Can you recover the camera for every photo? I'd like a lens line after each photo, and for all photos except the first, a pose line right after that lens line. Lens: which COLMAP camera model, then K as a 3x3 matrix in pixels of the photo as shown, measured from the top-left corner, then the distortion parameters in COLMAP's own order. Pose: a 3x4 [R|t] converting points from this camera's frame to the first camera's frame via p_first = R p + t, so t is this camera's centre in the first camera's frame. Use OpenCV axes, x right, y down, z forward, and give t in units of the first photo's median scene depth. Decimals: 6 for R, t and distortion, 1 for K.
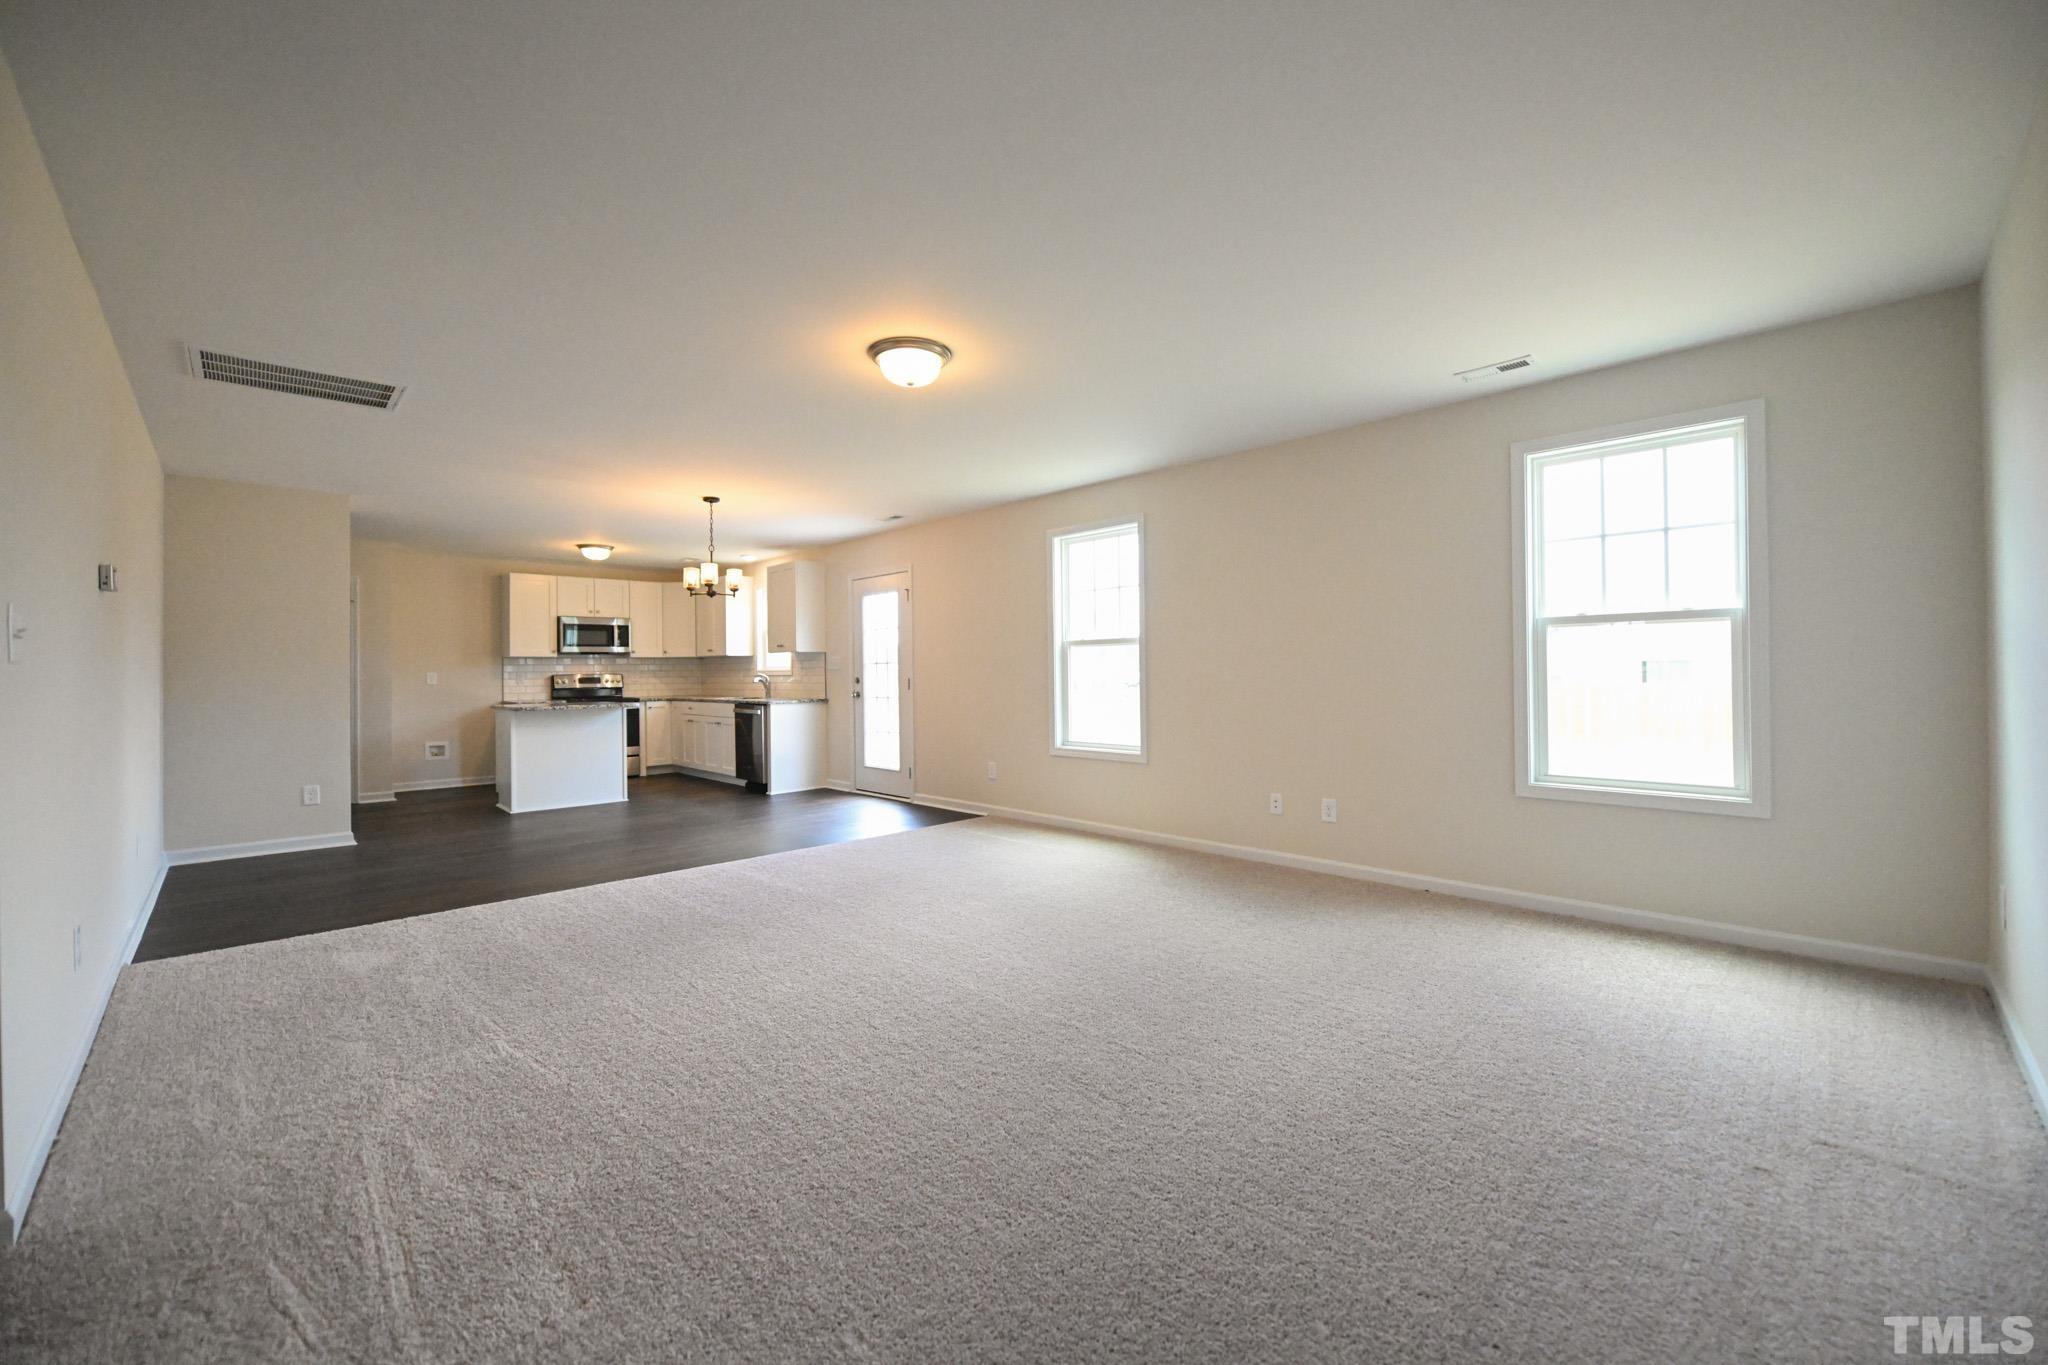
lens RADIAL K [[815.9, 0, 1025.1], [0, 815.9, 670.0], [0, 0, 1]] dist [-0.003755, -0.001715]
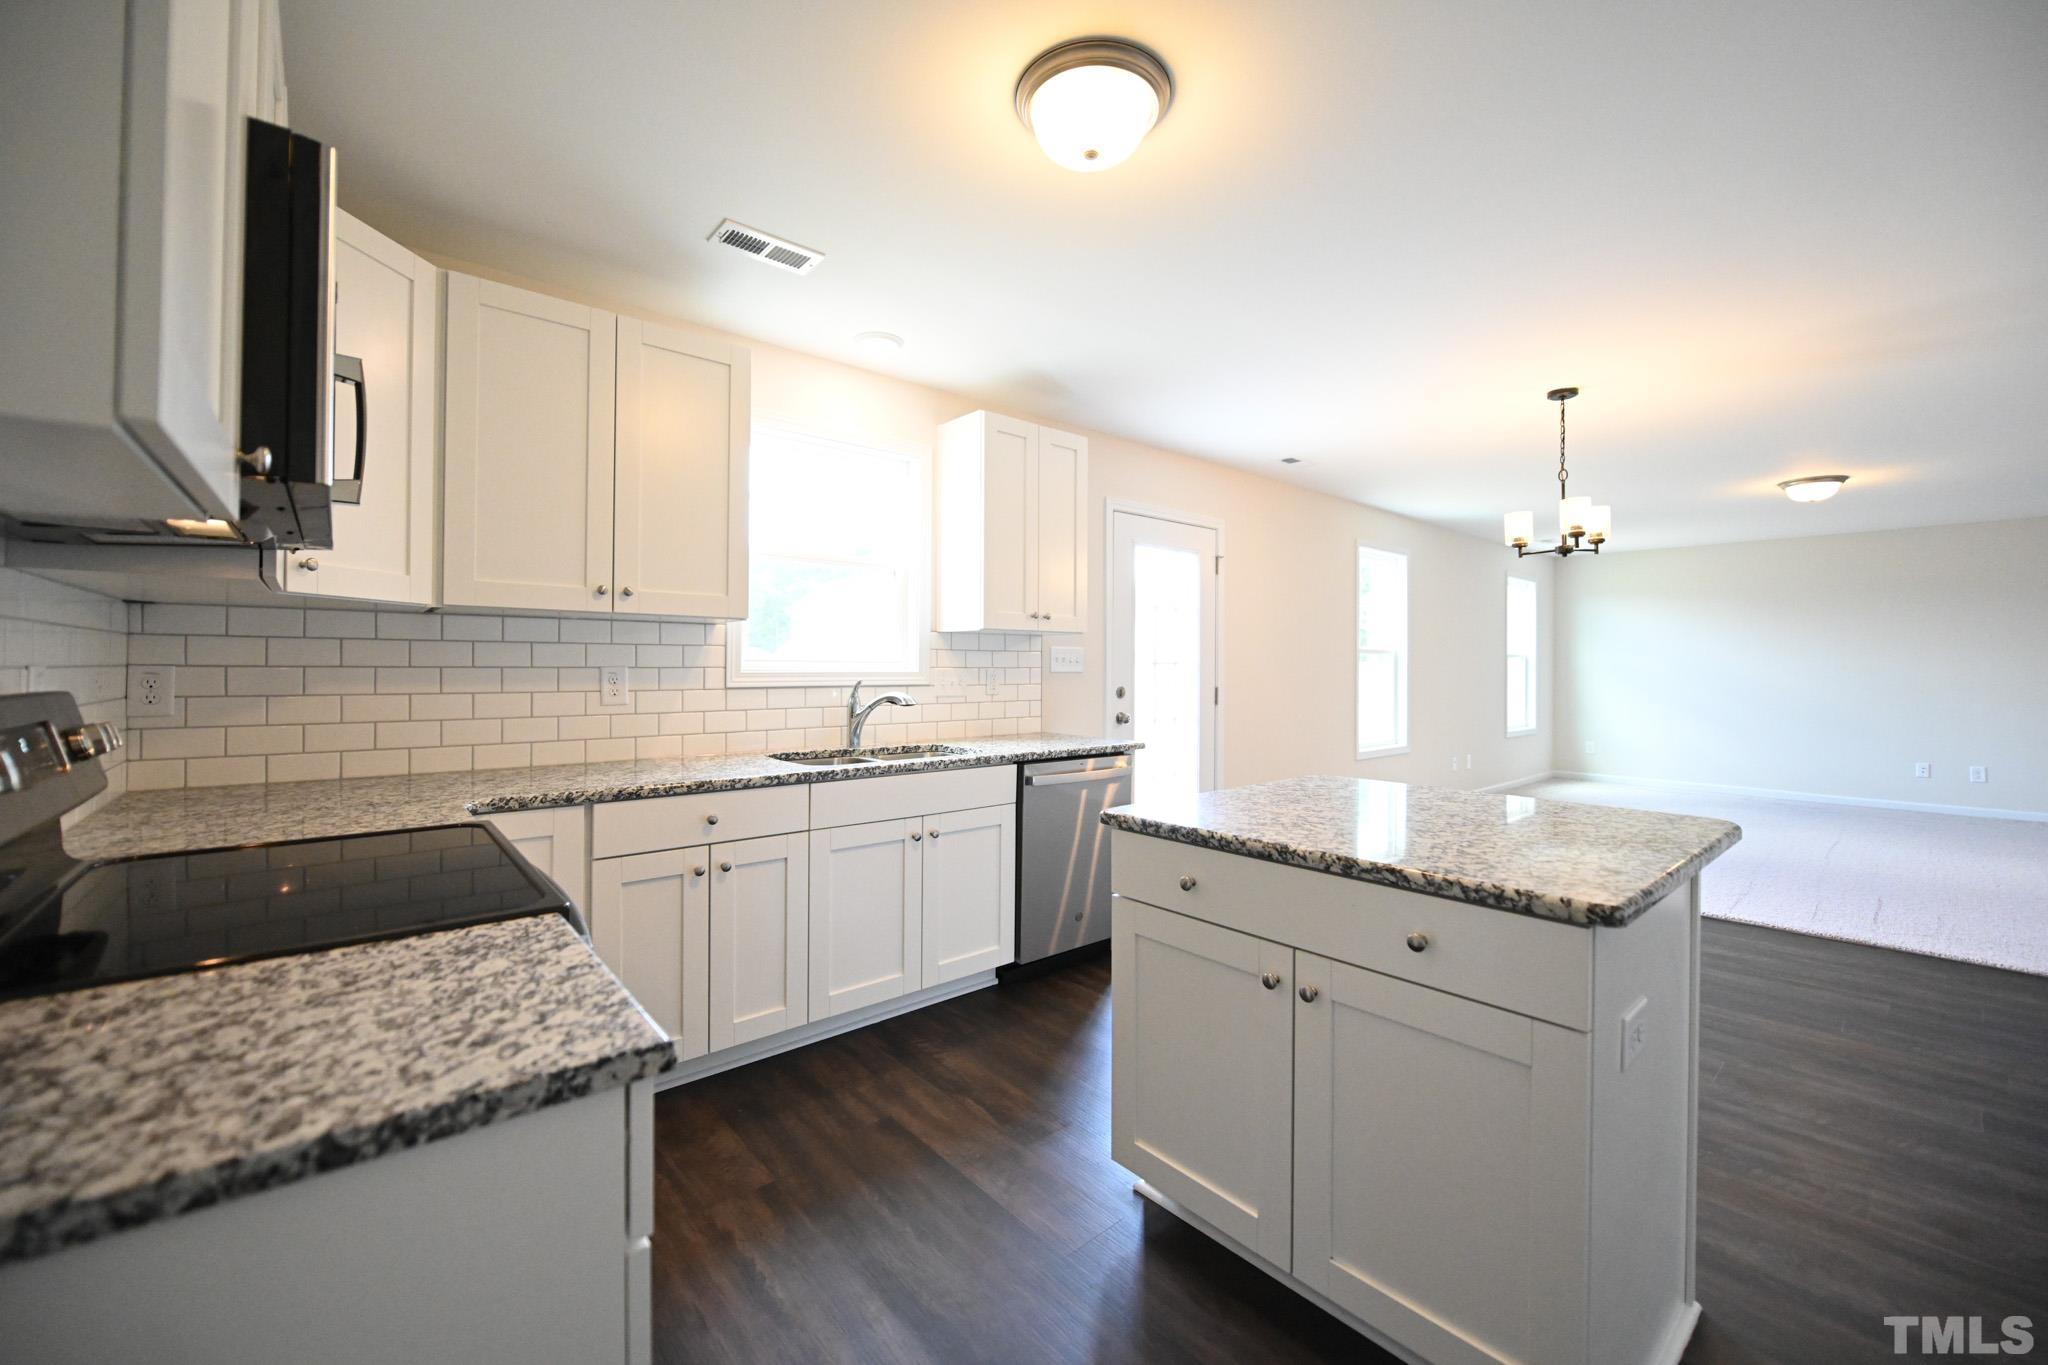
lens RADIAL K [[815.9, 0, 1031.3], [0, 815.9, 657.9], [0, 0, 1]] dist [-0.003755, -0.001715]
pose [[0.061884, 0.012917, 0.998000, -0.688923], [-0.016617, 0.999791, -0.011910, -0.002604], [-0.997945, -0.015847, 0.062086, 0.924438]]
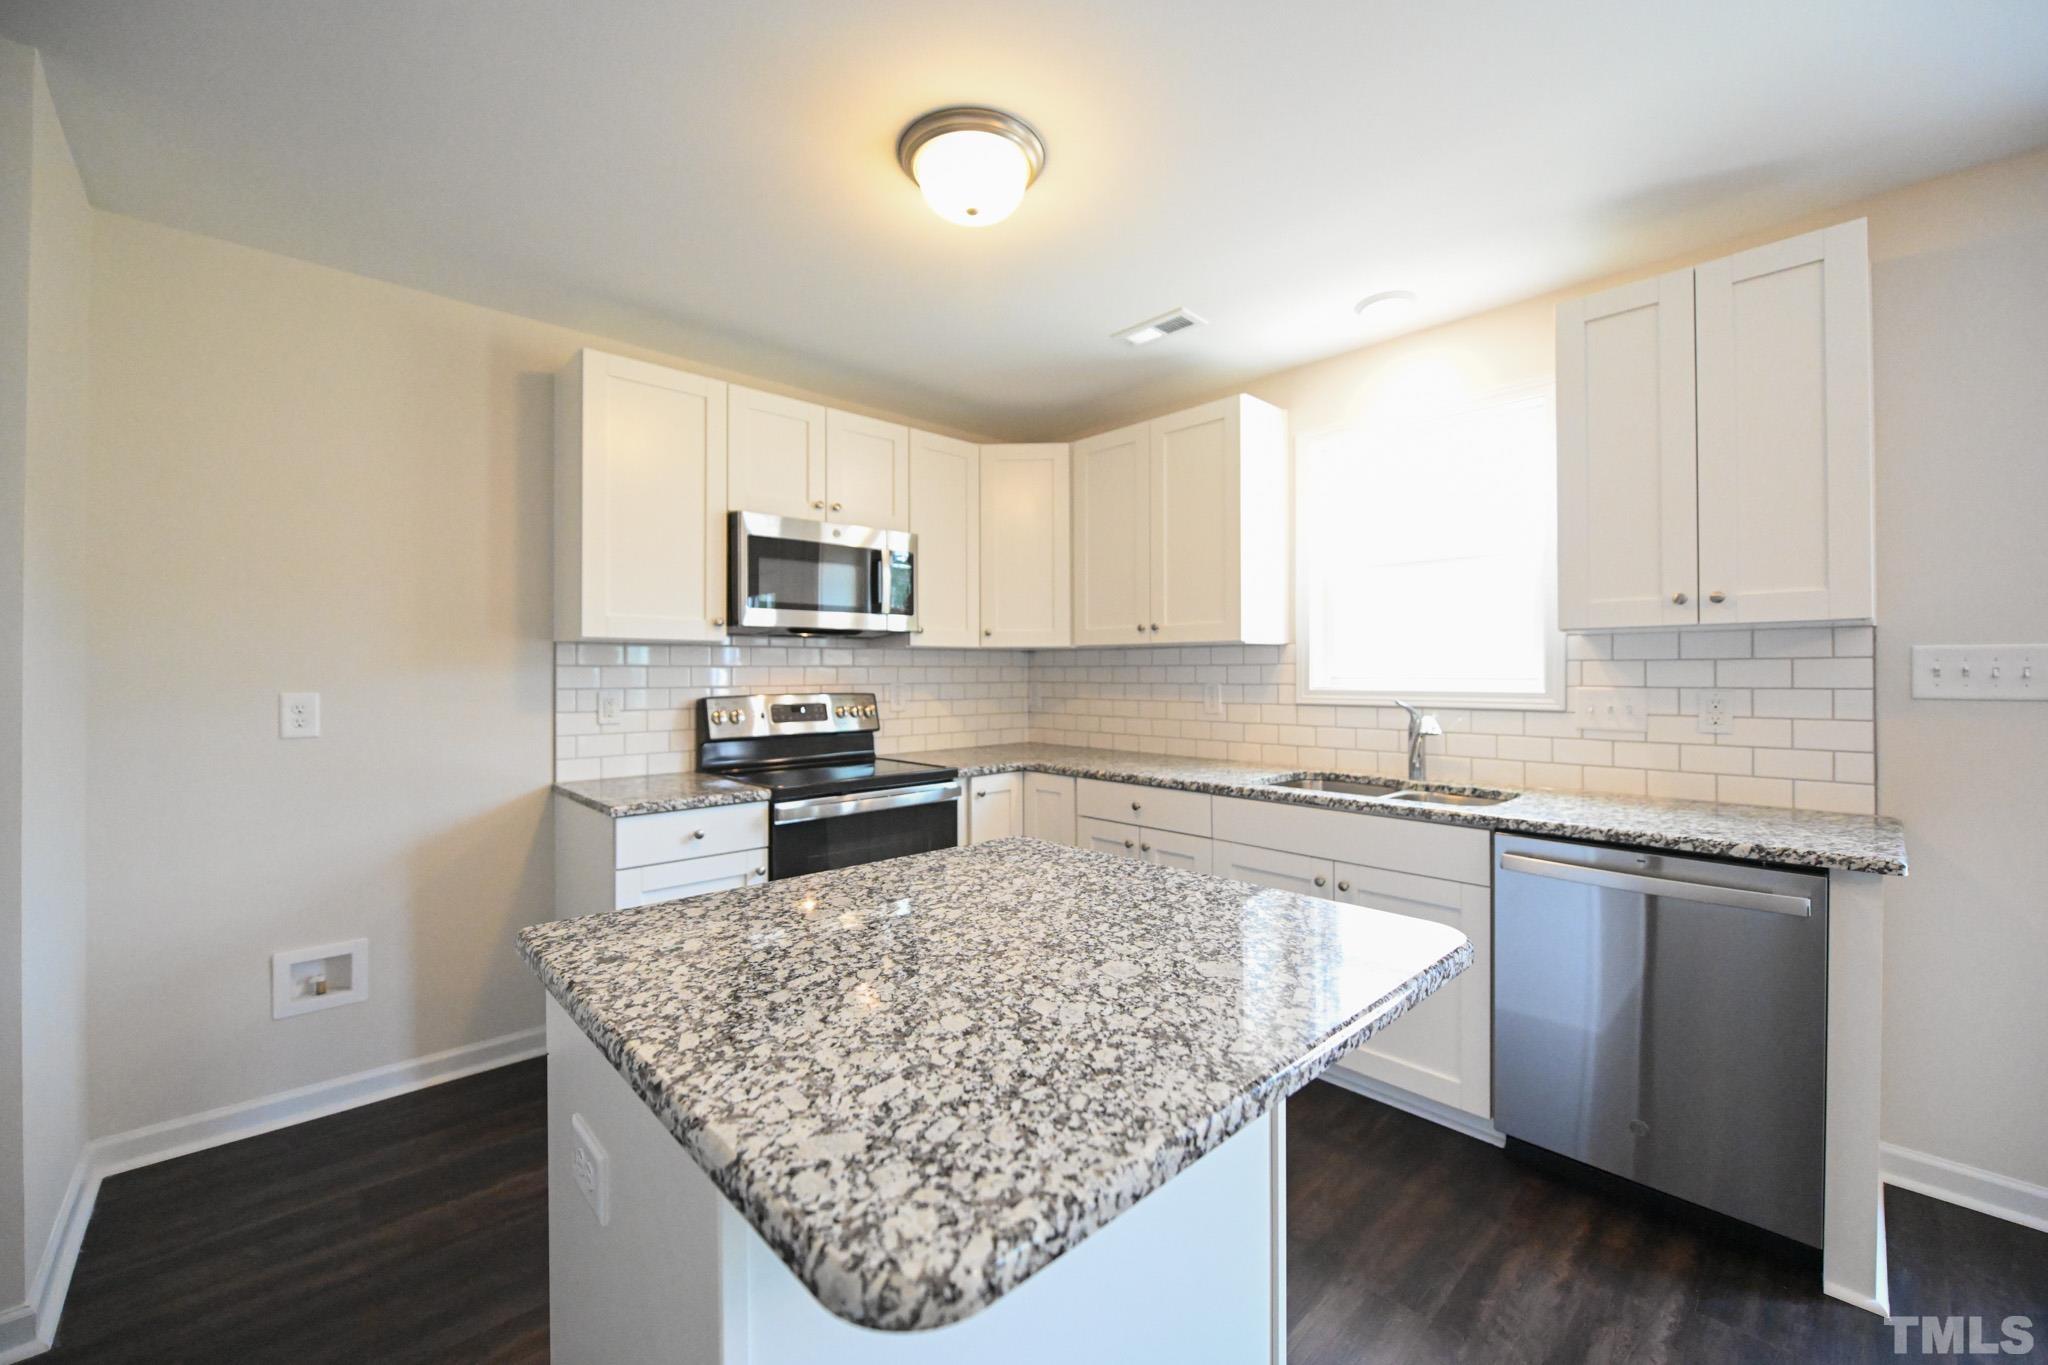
lens RADIAL K [[815.9, 0, 1019.7], [0, 815.9, 676.3], [0, 0, 1]] dist [-0.003755, -0.001715]
pose [[0.999799, 0.008686, -0.018089, -0.470859], [-0.008561, 0.999939, 0.007023, -0.005914], [0.018149, -0.006866, 0.999812, 0.712088]]
